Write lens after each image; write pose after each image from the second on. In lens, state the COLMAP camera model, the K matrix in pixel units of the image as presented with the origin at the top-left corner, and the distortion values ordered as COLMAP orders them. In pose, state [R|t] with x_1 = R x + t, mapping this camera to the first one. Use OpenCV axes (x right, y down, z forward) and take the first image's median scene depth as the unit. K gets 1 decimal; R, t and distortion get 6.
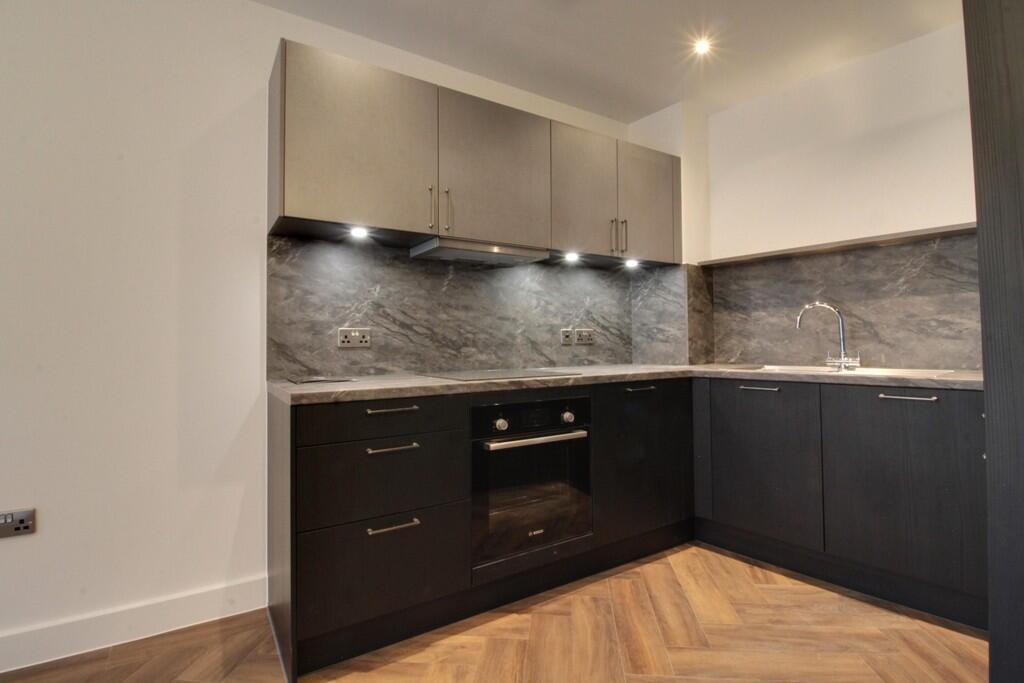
lens RADIAL K [[486.6, 0, 513.5], [0, 486.6, 329.0], [0, 0, 1]] dist [0.004450, -0.013422]
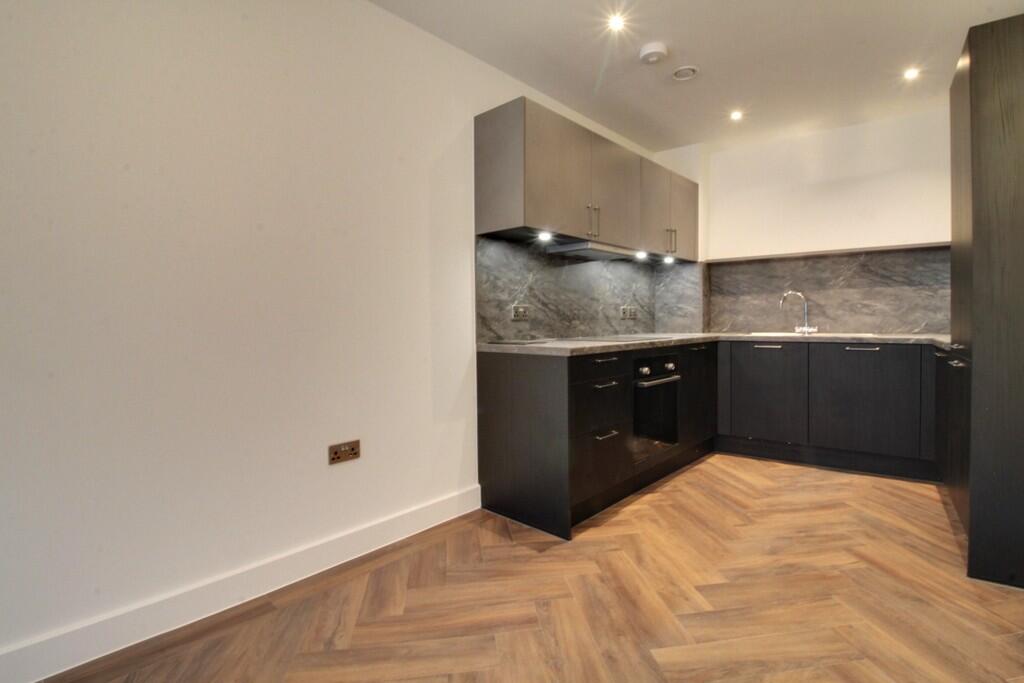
lens RADIAL K [[475.1, 0, 513.7], [0, 475.1, 328.7], [0, 0, 1]] dist [0.000781, -0.011237]
pose [[0.969759, -0.002865, 0.244048, -0.595845], [-0.008879, 0.998855, 0.047009, 0.000752], [-0.243903, -0.047754, 0.968623, -0.243504]]
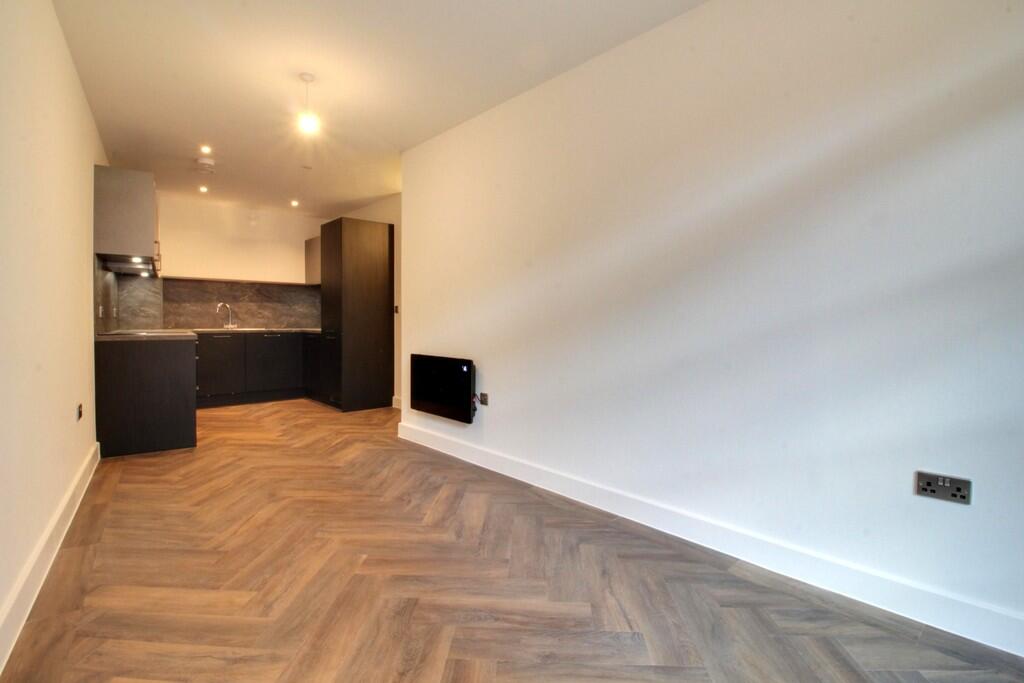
lens RADIAL K [[486.6, 0, 513.5], [0, 486.6, 329.0], [0, 0, 1]] dist [0.004450, -0.013422]
pose [[-0.048242, -0.006402, 0.998815, -1.923157], [-0.036312, 0.999330, 0.004652, 0.014445], [-0.998175, -0.036045, -0.048443, -0.359972]]
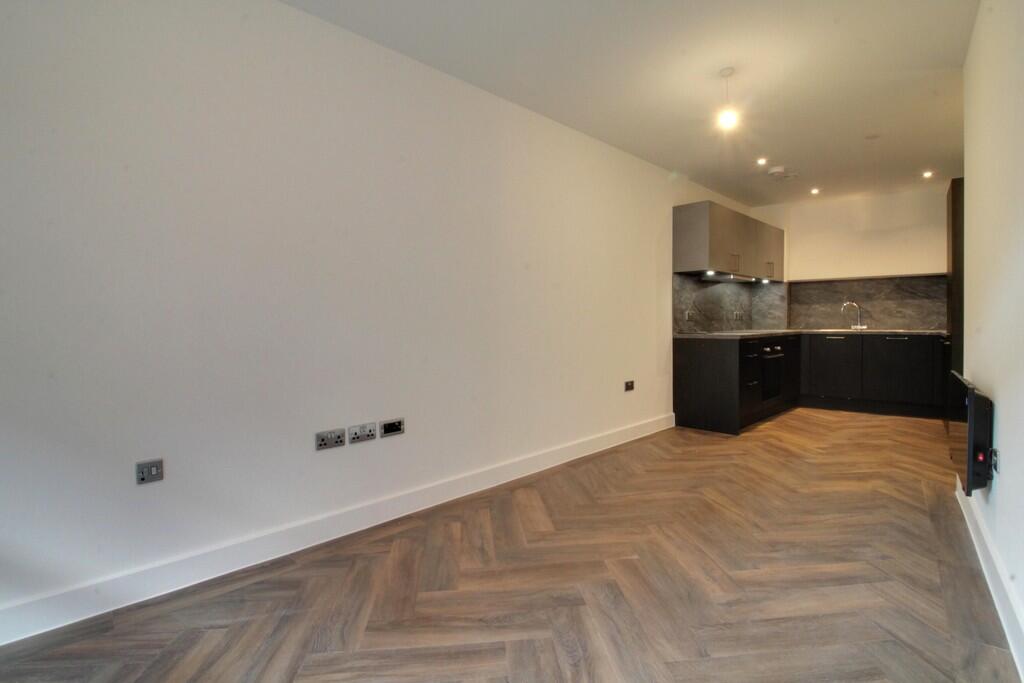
lens RADIAL K [[475.1, 0, 513.7], [0, 475.1, 328.7], [0, 0, 1]] dist [0.000781, -0.011237]
pose [[0.980172, 0.000555, 0.198145, -1.423284], [-0.009460, 0.998987, 0.043996, -0.011758], [-0.197920, -0.044998, 0.979185, -0.929142]]
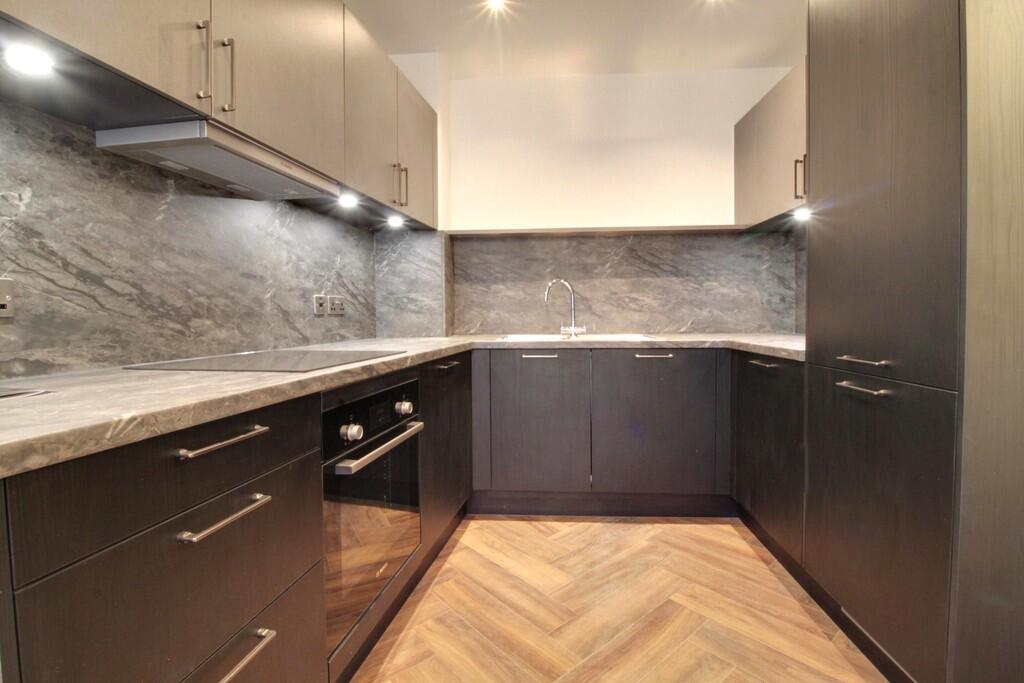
lens RADIAL K [[475.1, 0, 513.7], [0, 475.1, 328.7], [0, 0, 1]] dist [0.000781, -0.011237]
pose [[0.685019, -0.017222, 0.728322, -0.266232], [-0.021951, 0.998779, 0.044263, 0.015446], [-0.728195, -0.046308, 0.683804, 0.304959]]
